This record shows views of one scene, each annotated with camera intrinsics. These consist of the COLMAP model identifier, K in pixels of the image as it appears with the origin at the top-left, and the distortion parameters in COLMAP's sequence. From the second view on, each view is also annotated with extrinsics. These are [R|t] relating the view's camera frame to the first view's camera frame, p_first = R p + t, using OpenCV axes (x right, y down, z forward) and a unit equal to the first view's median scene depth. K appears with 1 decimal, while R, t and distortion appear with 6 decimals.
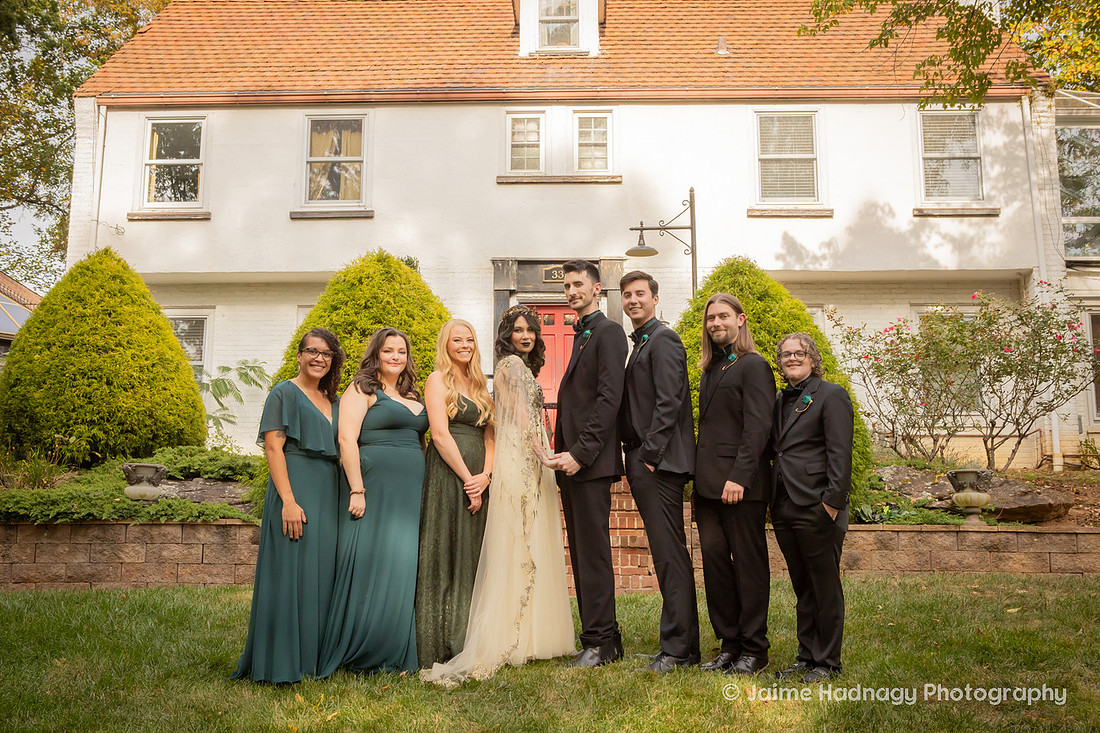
lens RADIAL K [[1294.0, 0, 525.5], [0, 1294.0, 361.2], [0, 0, 1]] dist [-0.019933, 0.001508]
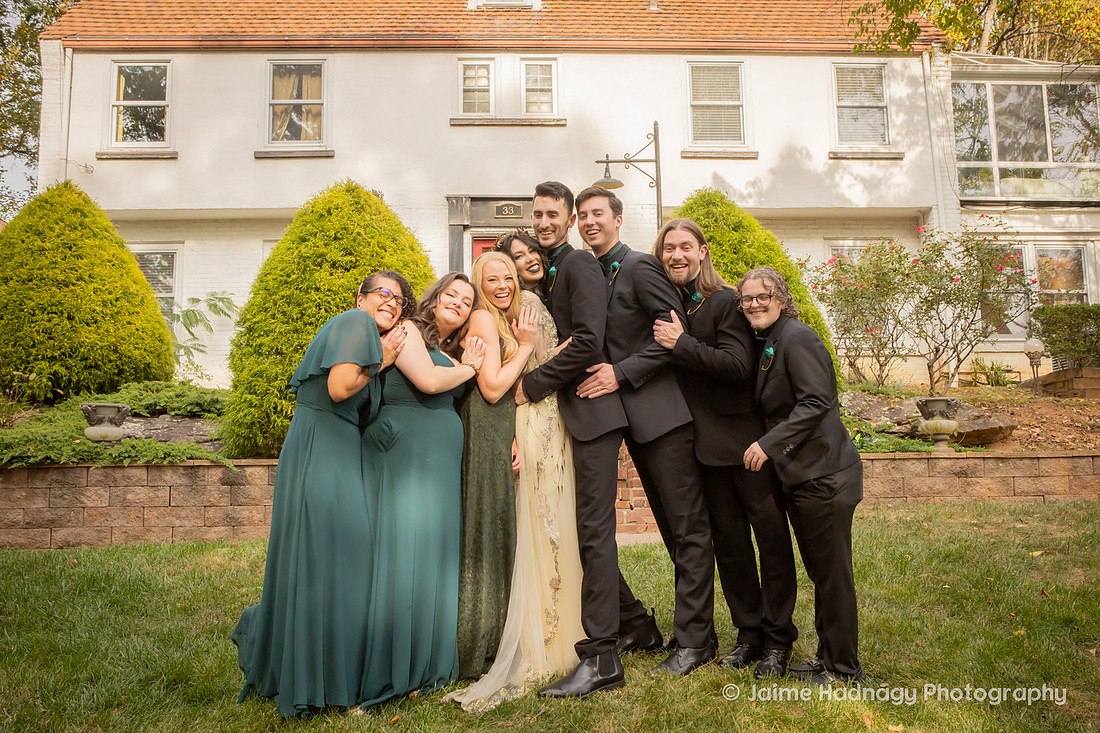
lens RADIAL K [[1063.3, 0, 562.5], [0, 1063.3, 354.2], [0, 0, 1]] dist [-0.076866, 0.112836]
pose [[0.994852, -0.011410, 0.100698, -0.026627], [0.005185, 0.998071, 0.061862, -0.002657], [-0.101209, -0.061022, 0.992992, 0.143483]]
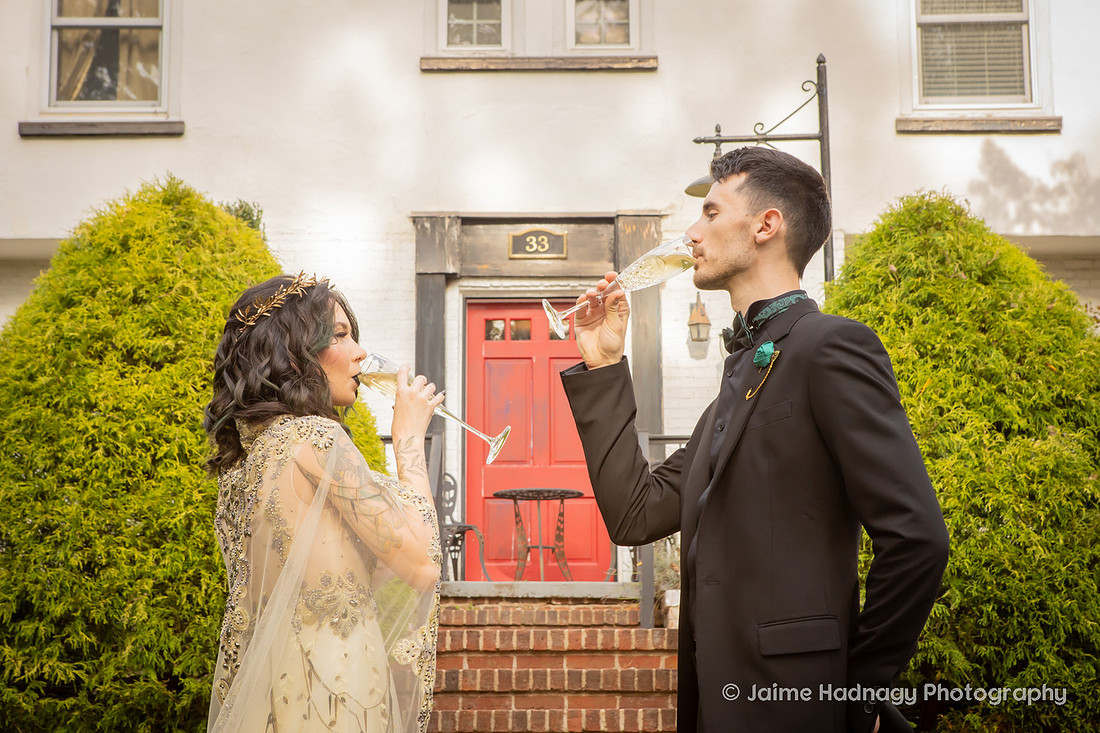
lens RADIAL K [[2125.8, 0, 553.9], [0, 2125.8, 354.8], [0, 0, 1]] dist [0.207364, 0.122941]
pose [[0.999218, -0.003181, 0.039404, -0.003301], [0.004028, 0.999762, -0.021427, -0.004053], [-0.039327, 0.021569, 0.998994, 0.174130]]
